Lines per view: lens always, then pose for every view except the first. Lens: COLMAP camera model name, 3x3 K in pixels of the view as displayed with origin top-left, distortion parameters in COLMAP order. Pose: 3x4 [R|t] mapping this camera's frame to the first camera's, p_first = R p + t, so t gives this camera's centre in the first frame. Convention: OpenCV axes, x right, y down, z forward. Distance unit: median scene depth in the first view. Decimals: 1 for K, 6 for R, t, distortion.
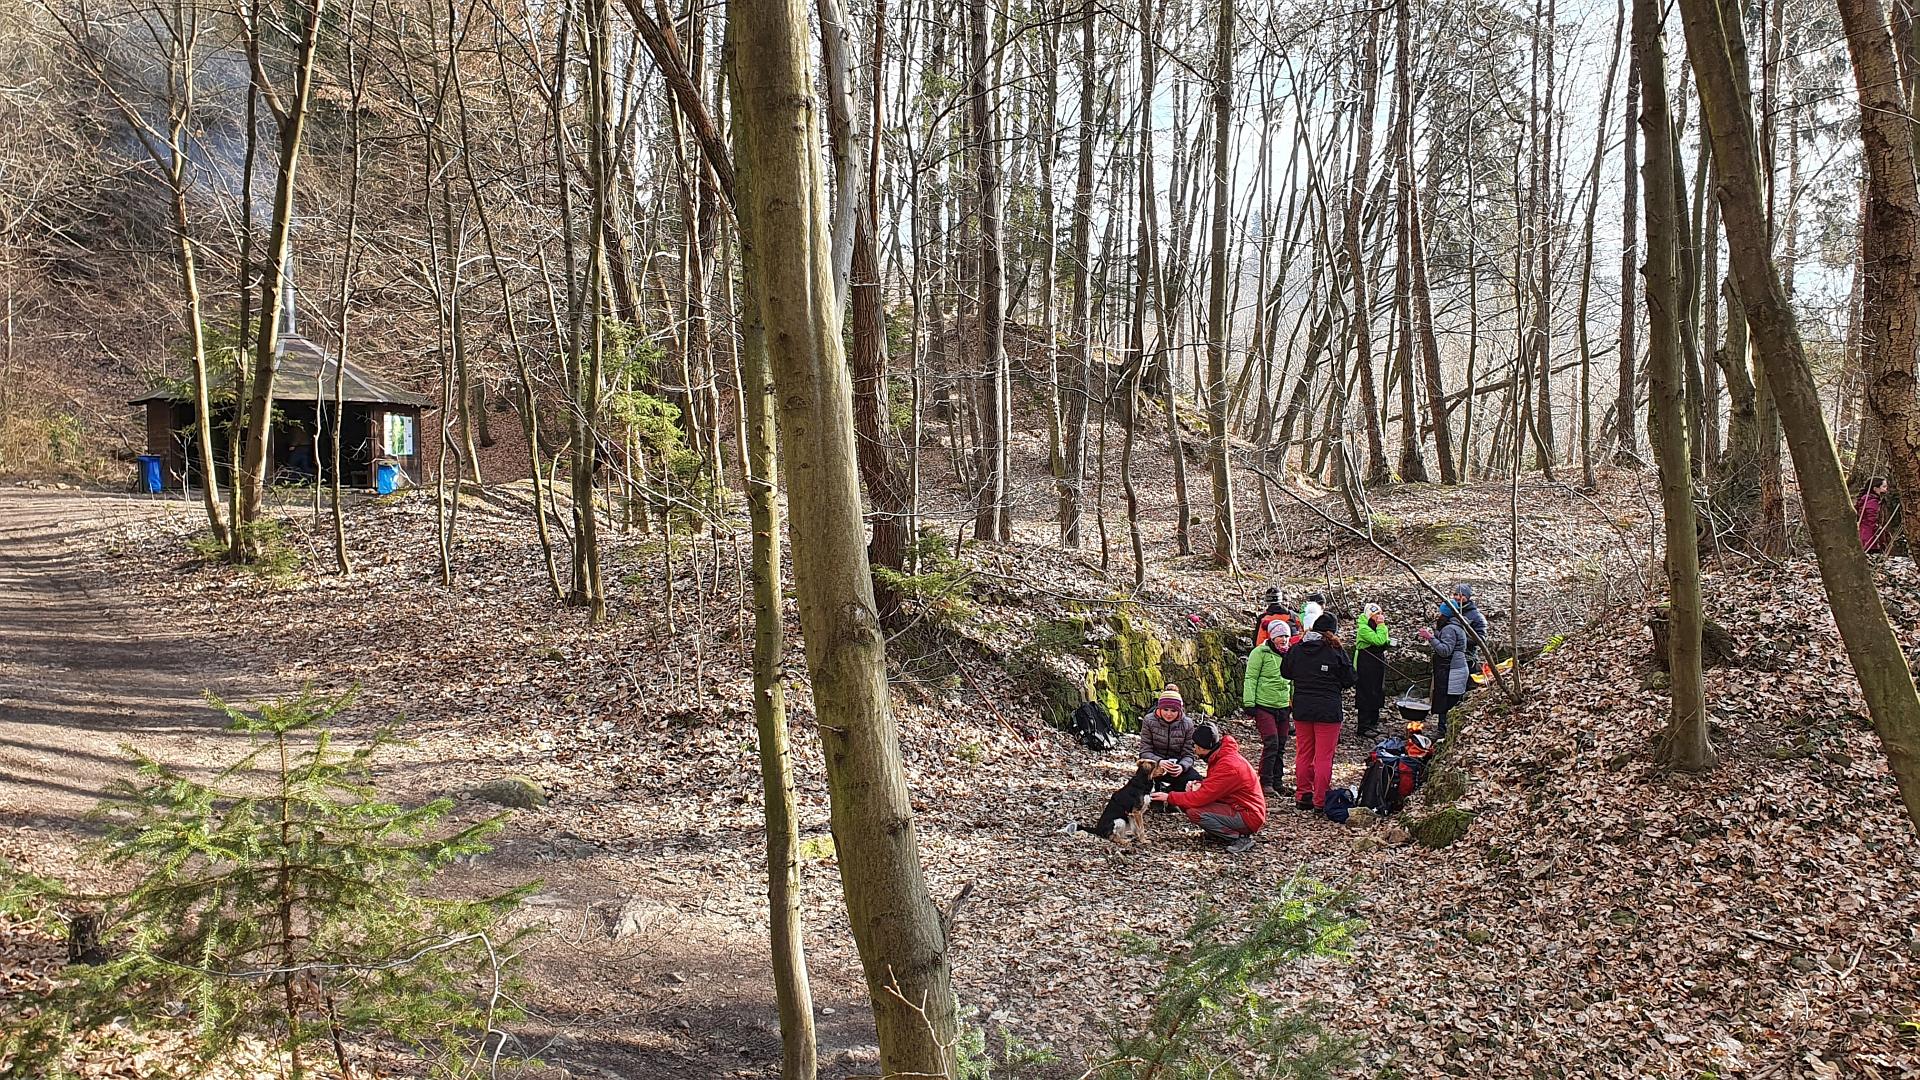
lens RADIAL K [[1464.6, 0, 956.6], [0, 1464.6, 545.2], [0, 0, 1]] dist [0.044847, -0.016693]
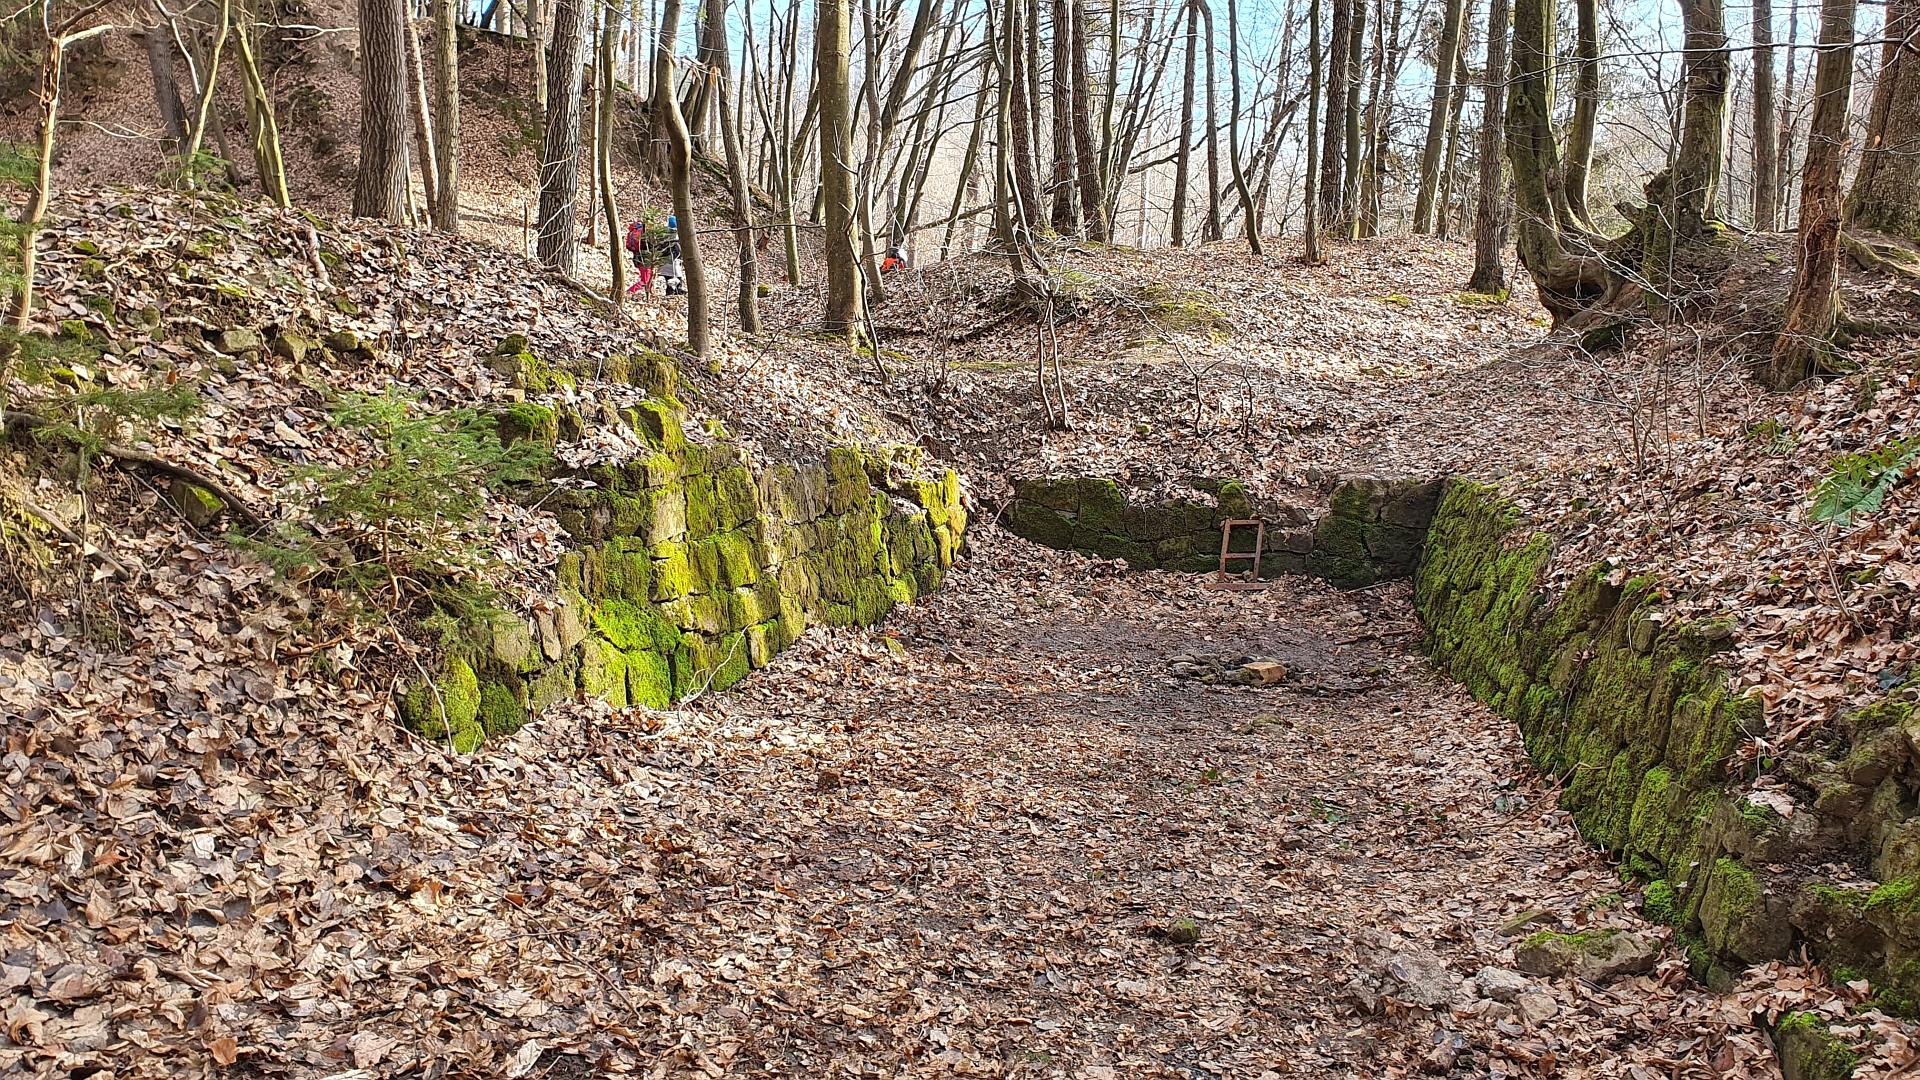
lens RADIAL K [[1464.6, 0, 957.9], [0, 1464.6, 553.3], [0, 0, 1]] dist [0.044847, -0.016693]
pose [[0.949226, -0.015979, 0.314189, 0.066549], [-0.022026, 0.992883, 0.117041, 0.041348], [-0.313823, -0.118019, 0.942118, 0.619525]]
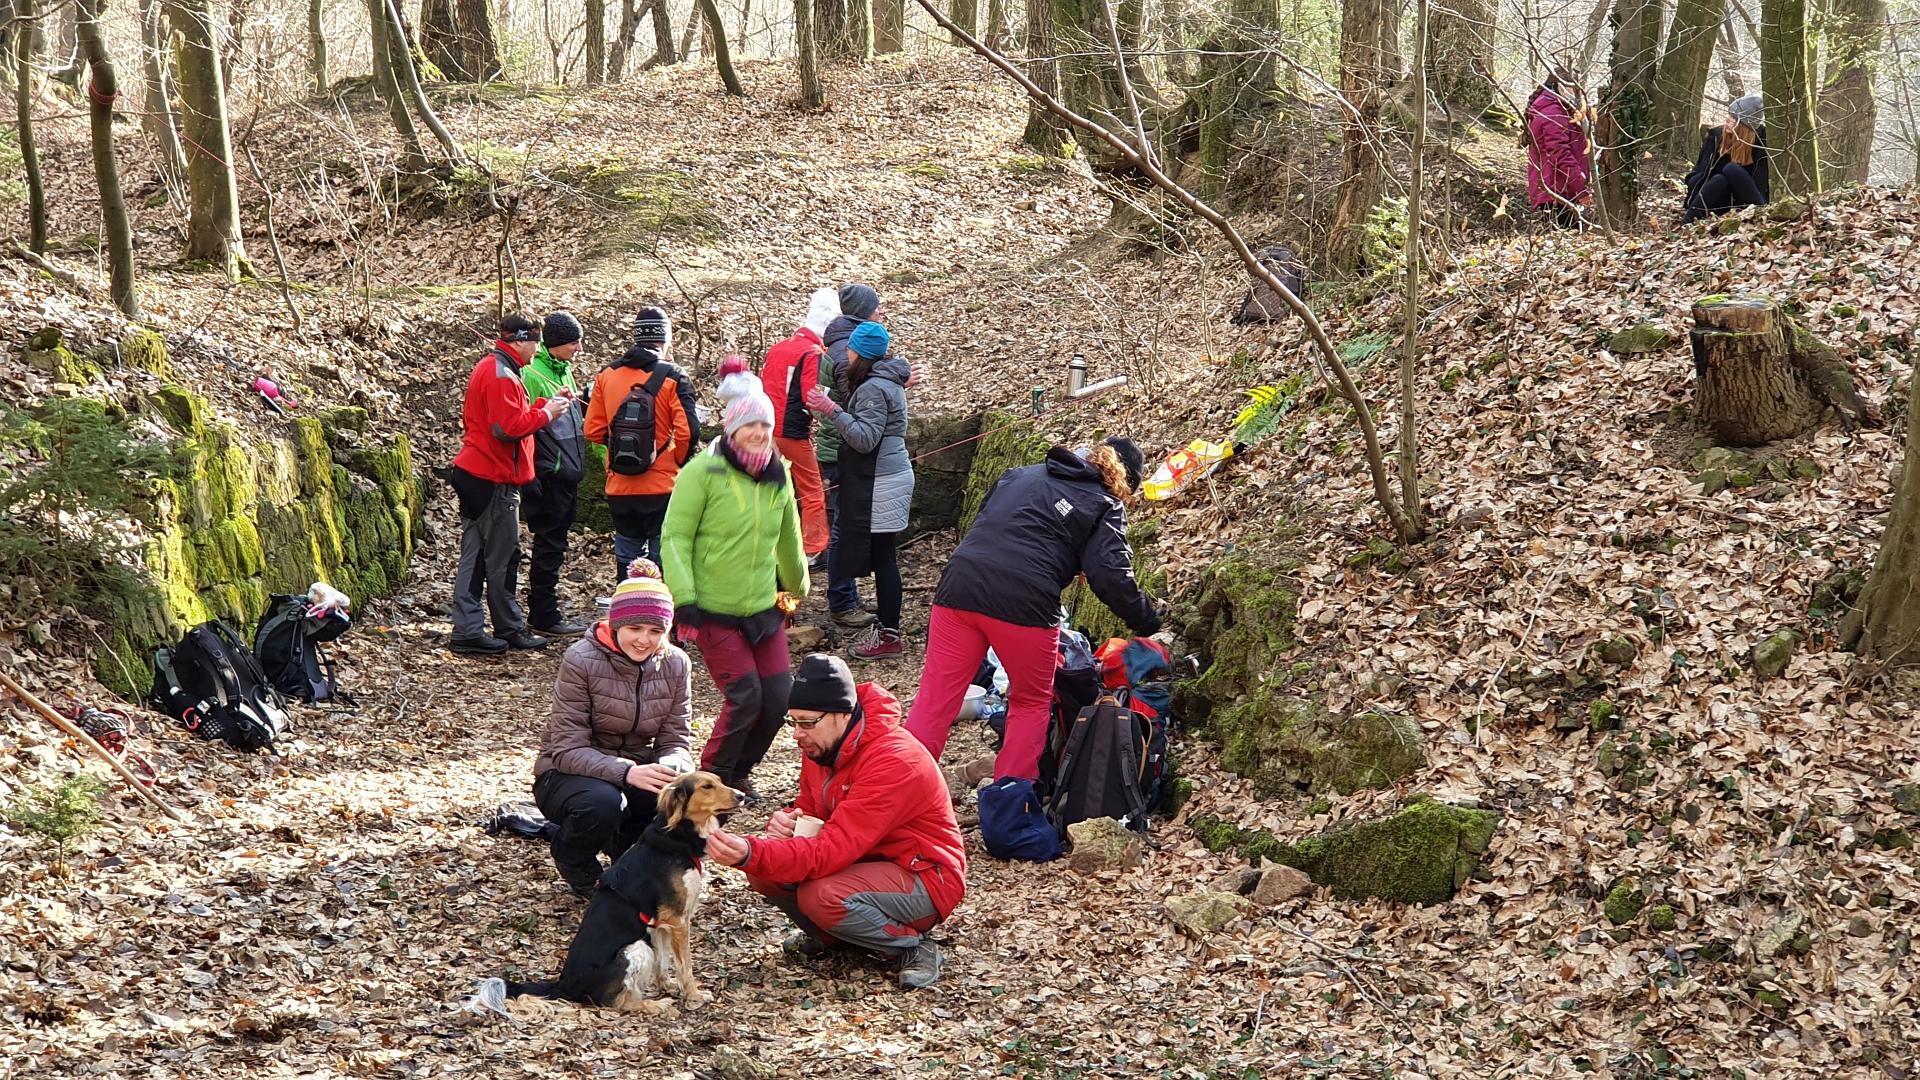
lens RADIAL K [[2824.5, 0, 962.0], [0, 2824.5, 534.5], [0, 0, 1]] dist [0.095168, 0.000000]
pose [[0.821743, -0.073638, 0.565081, -0.146790], [0.015060, 0.994076, 0.107641, 0.009779], [-0.569660, -0.079943, 0.817983, 0.285213]]
